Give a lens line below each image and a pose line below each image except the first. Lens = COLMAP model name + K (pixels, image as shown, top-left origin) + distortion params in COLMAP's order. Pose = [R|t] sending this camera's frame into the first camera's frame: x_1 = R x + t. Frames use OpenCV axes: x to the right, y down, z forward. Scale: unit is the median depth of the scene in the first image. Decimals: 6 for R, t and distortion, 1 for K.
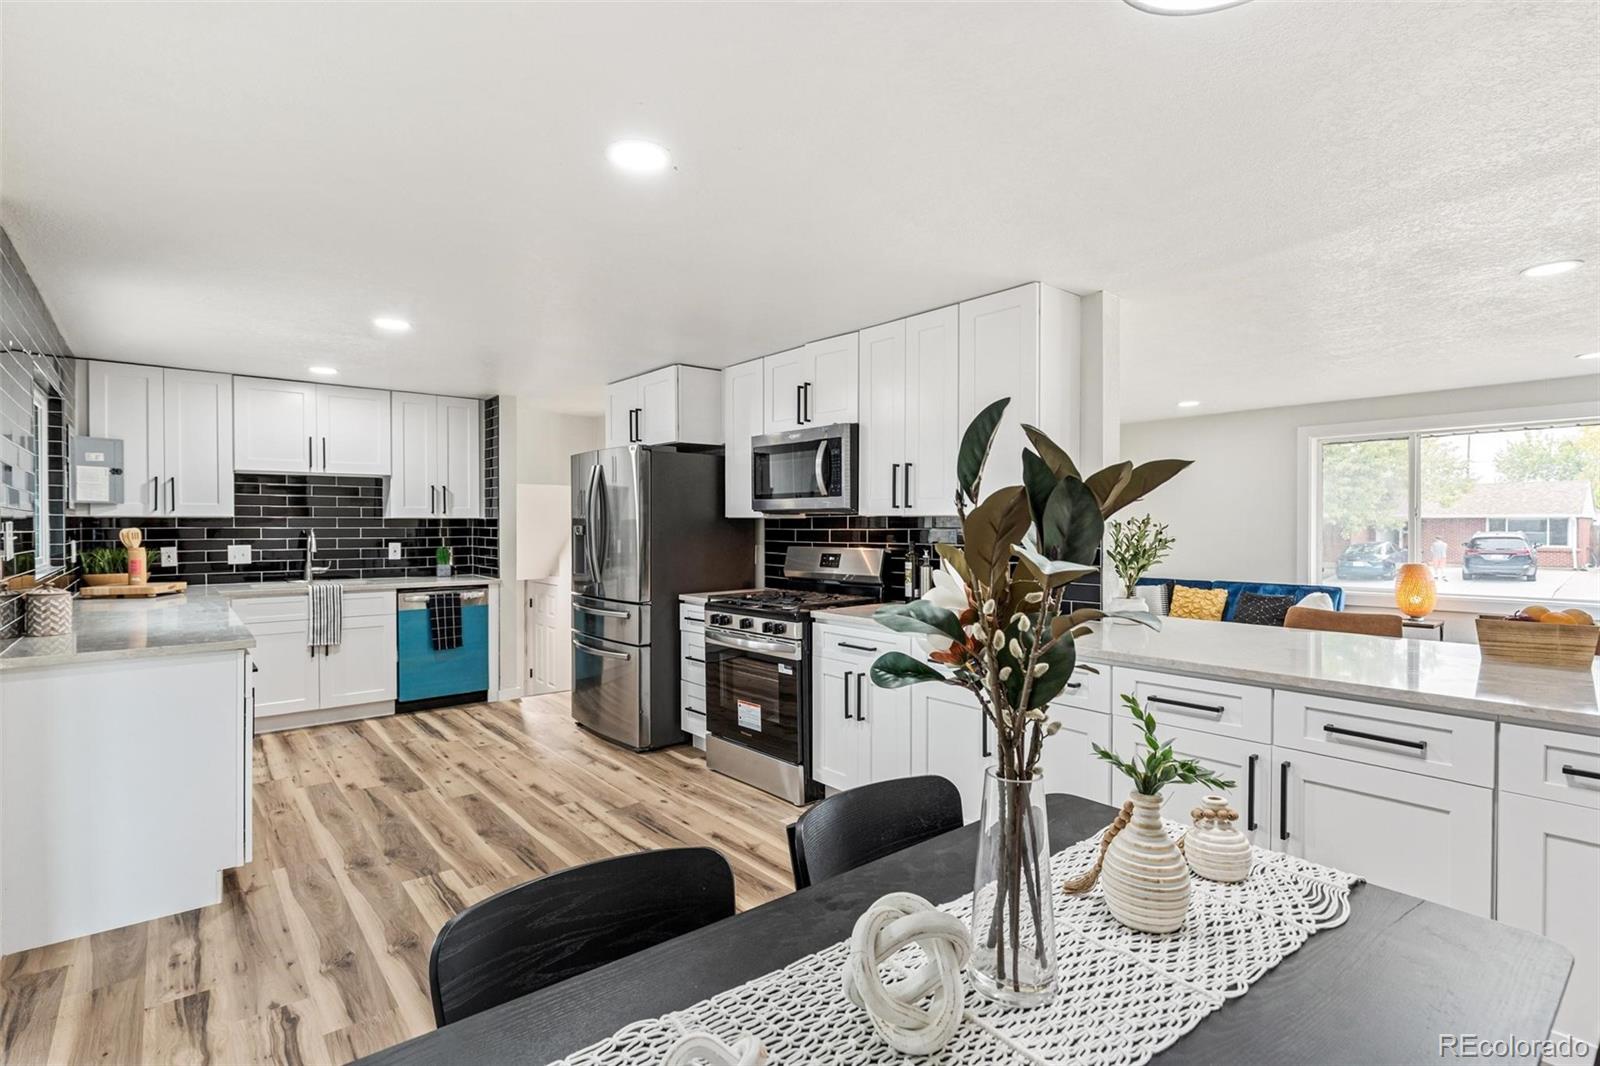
lens RADIAL K [[753.9, 0, 800.0], [0, 753.9, 533.0], [0, 0, 1]] dist [-0.016880, 0.000136]
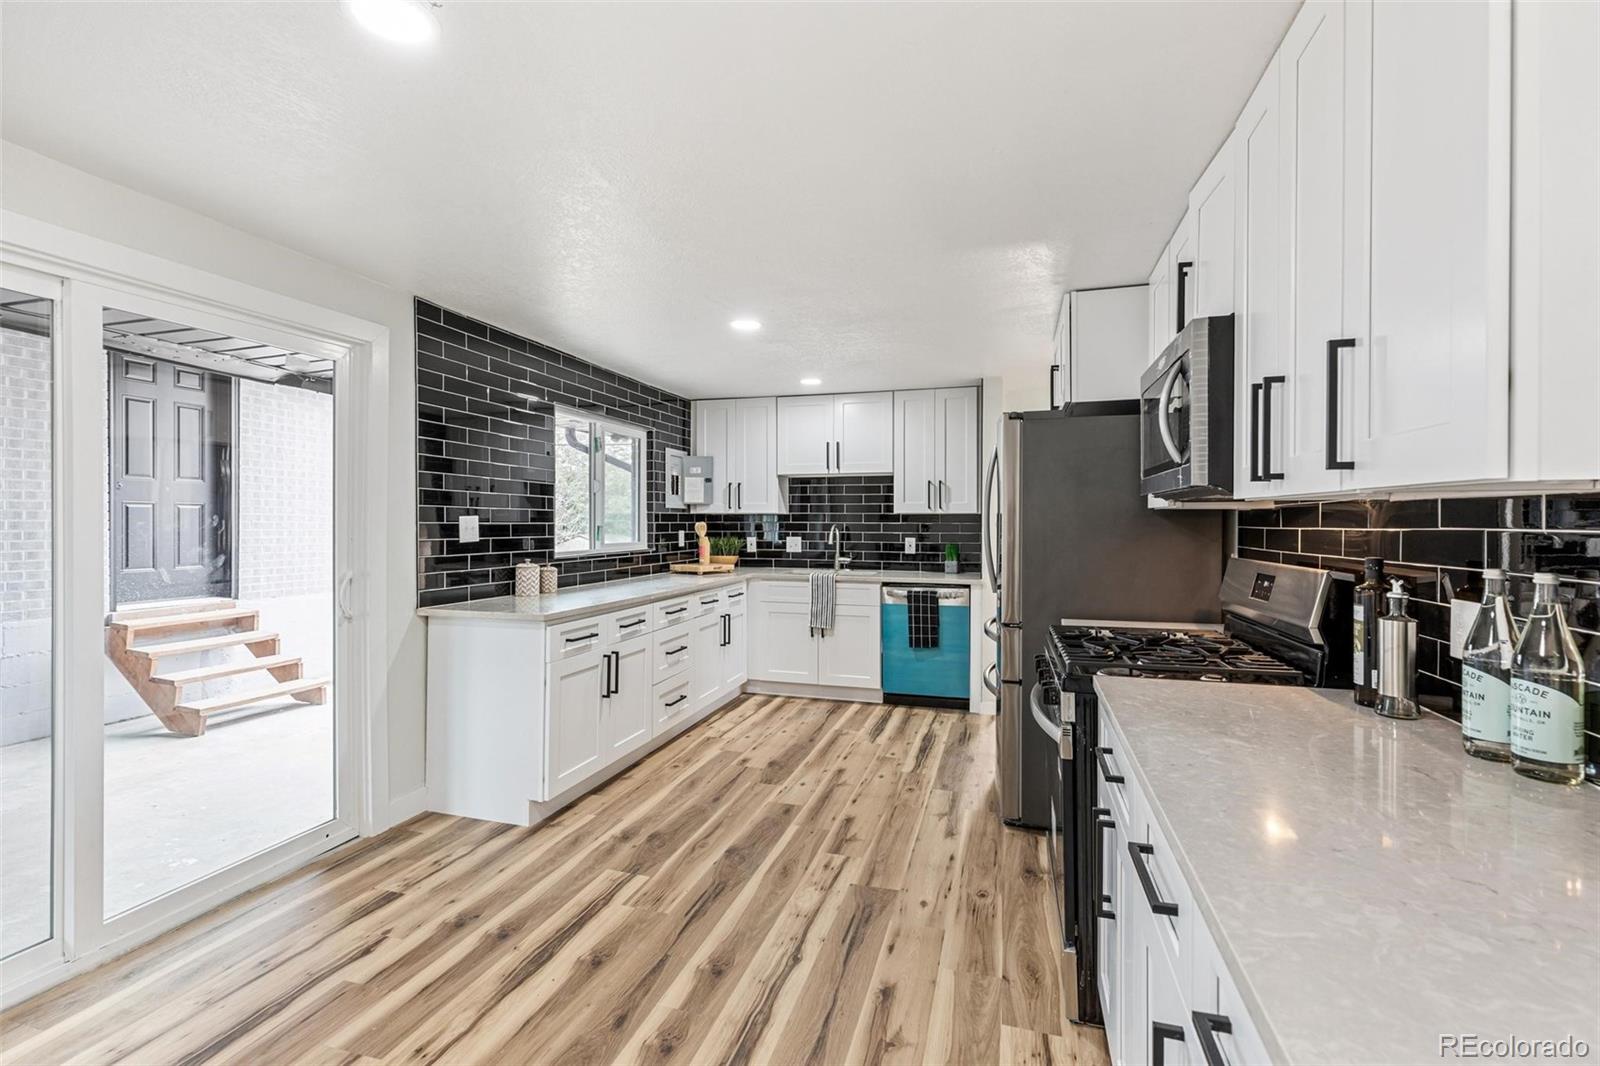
lens RADIAL K [[719.6, 0, 800.9], [0, 719.6, 519.9], [0, 0, 1]] dist [0.000964, 0.000031]
pose [[0.544394, 0.000592, -0.838830, 0.281852], [-0.012300, 0.999898, -0.007277, -0.003041], [0.838740, 0.014279, 0.544345, 0.442326]]
